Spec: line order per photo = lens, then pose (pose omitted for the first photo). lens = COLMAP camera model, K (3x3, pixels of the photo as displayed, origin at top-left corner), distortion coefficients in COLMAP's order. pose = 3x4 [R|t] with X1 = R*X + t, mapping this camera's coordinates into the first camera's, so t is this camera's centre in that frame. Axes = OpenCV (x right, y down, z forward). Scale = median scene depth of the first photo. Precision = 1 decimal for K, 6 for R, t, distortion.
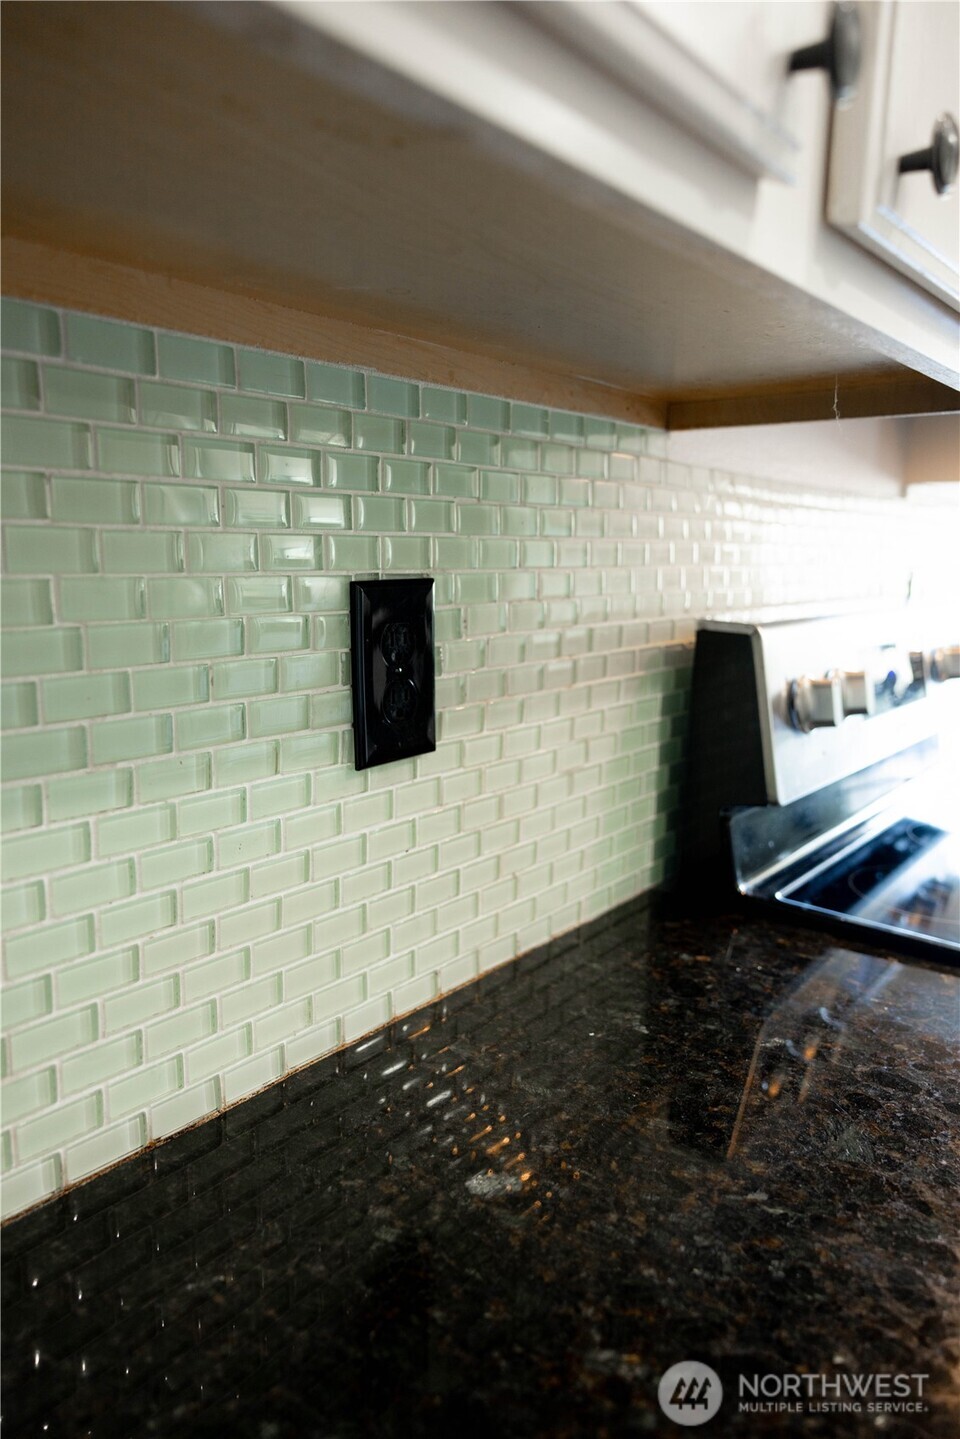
lens RADIAL K [[987.5, 0, 480.0], [0, 987.5, 719.5], [0, 0, 1]] dist [0.002829, 0.002088]
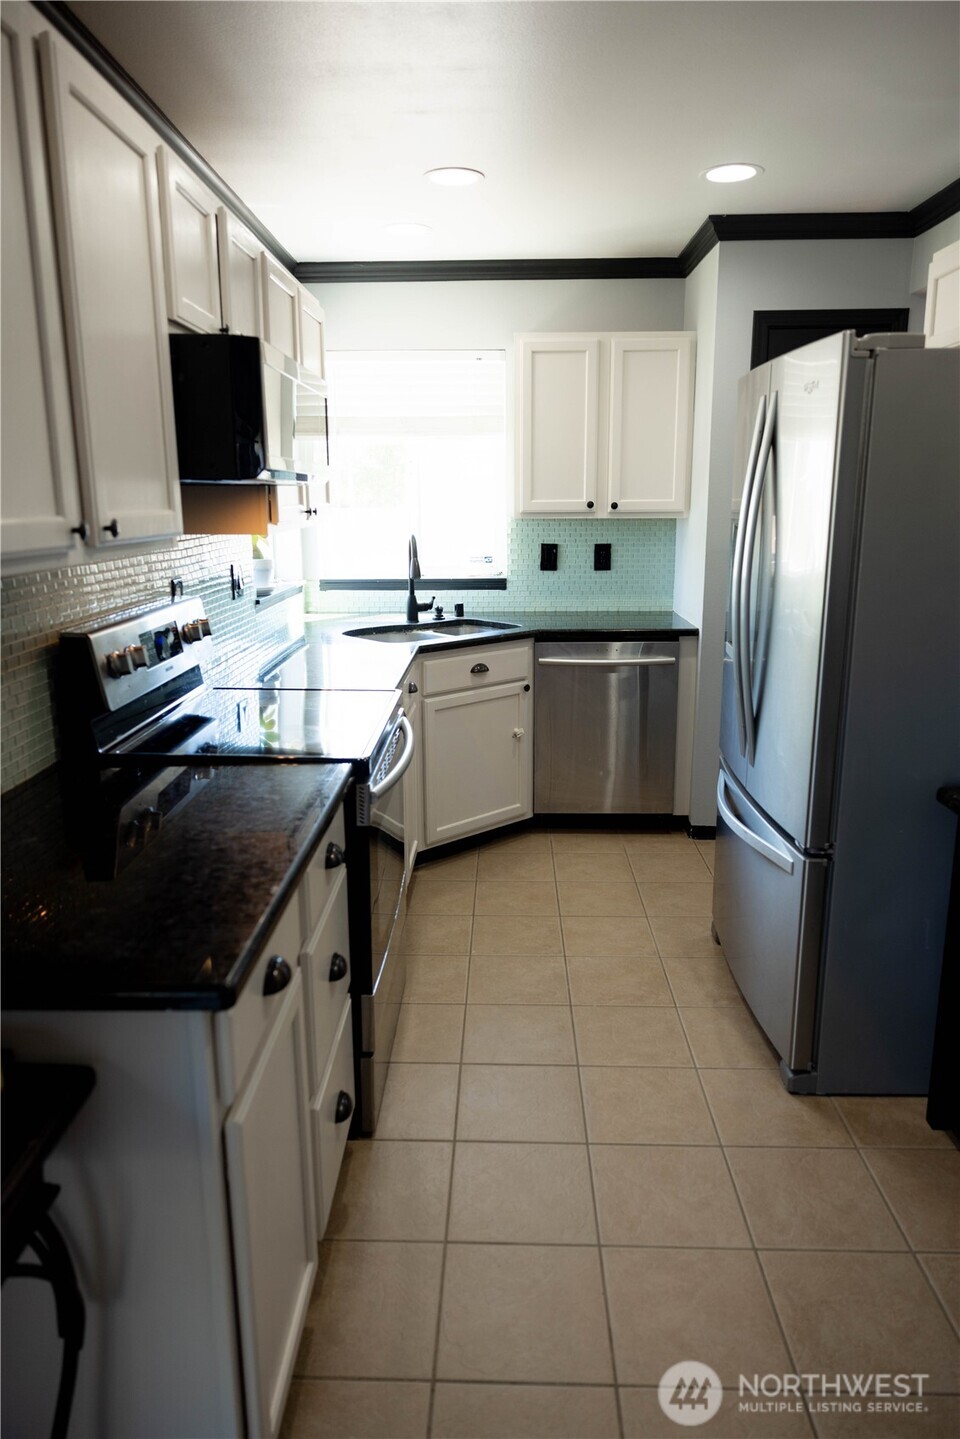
lens RADIAL K [[965.3, 0, 480.0], [0, 965.3, 719.5], [0, 0, 1]] dist [0.000608, -0.001053]
pose [[0.792601, -0.162516, 0.587684, -0.319723], [0.126583, 0.986684, 0.102135, -0.013093], [-0.596457, -0.006562, 0.802618, -1.240254]]
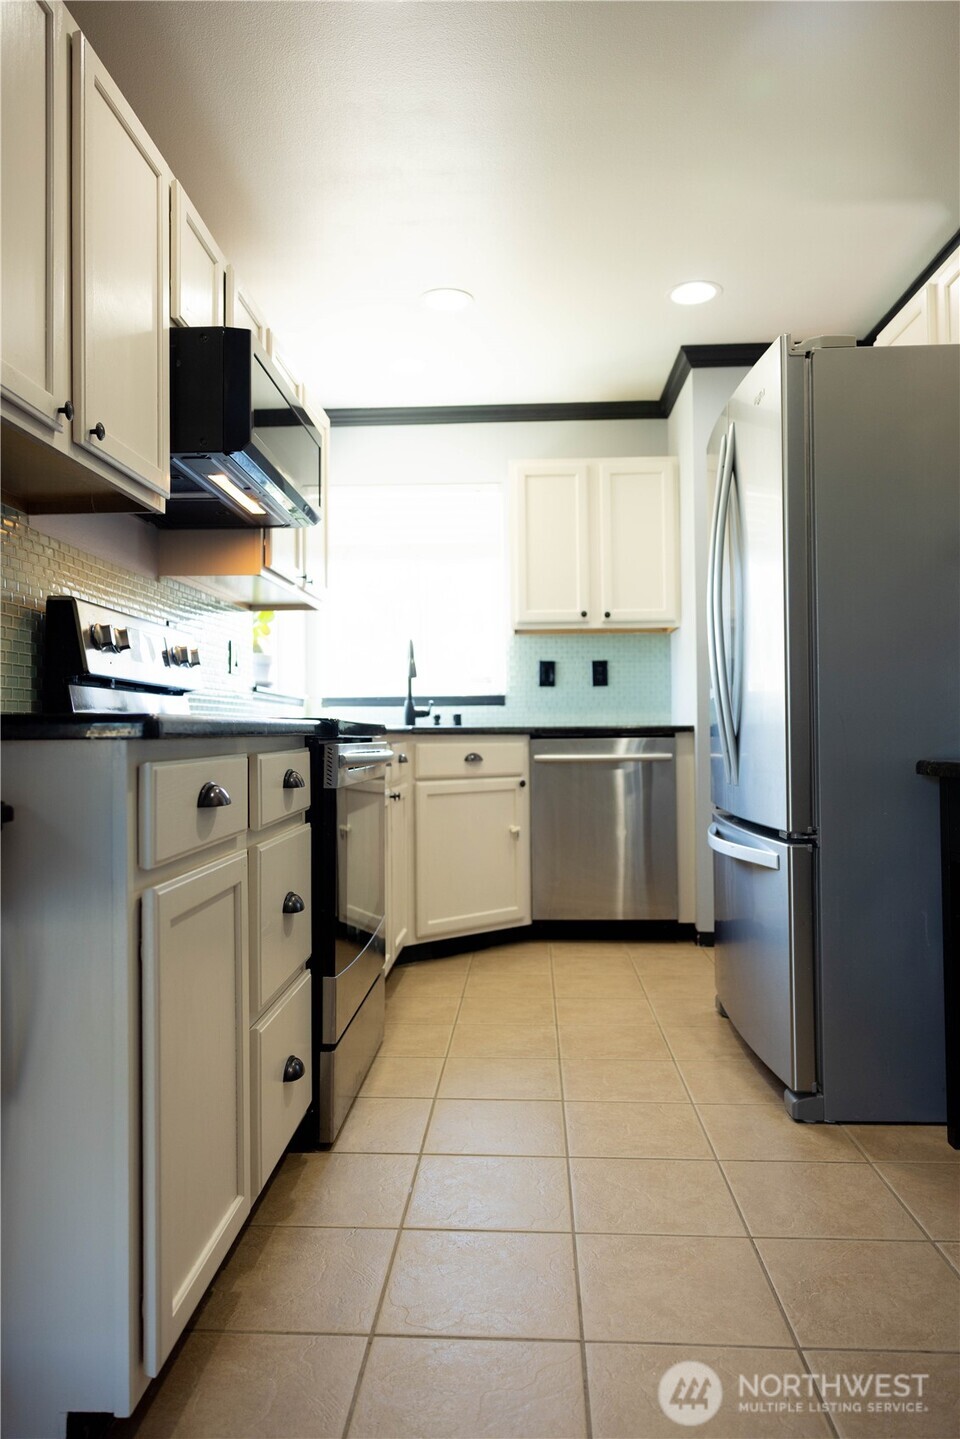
lens RADIAL K [[987.5, 0, 480.0], [0, 987.5, 719.5], [0, 0, 1]] dist [0.002829, 0.002088]
pose [[0.807300, -0.017551, 0.589880, -0.316954], [0.126644, 0.981422, -0.144122, 0.623945], [-0.576392, 0.191055, 0.794526, -1.312715]]
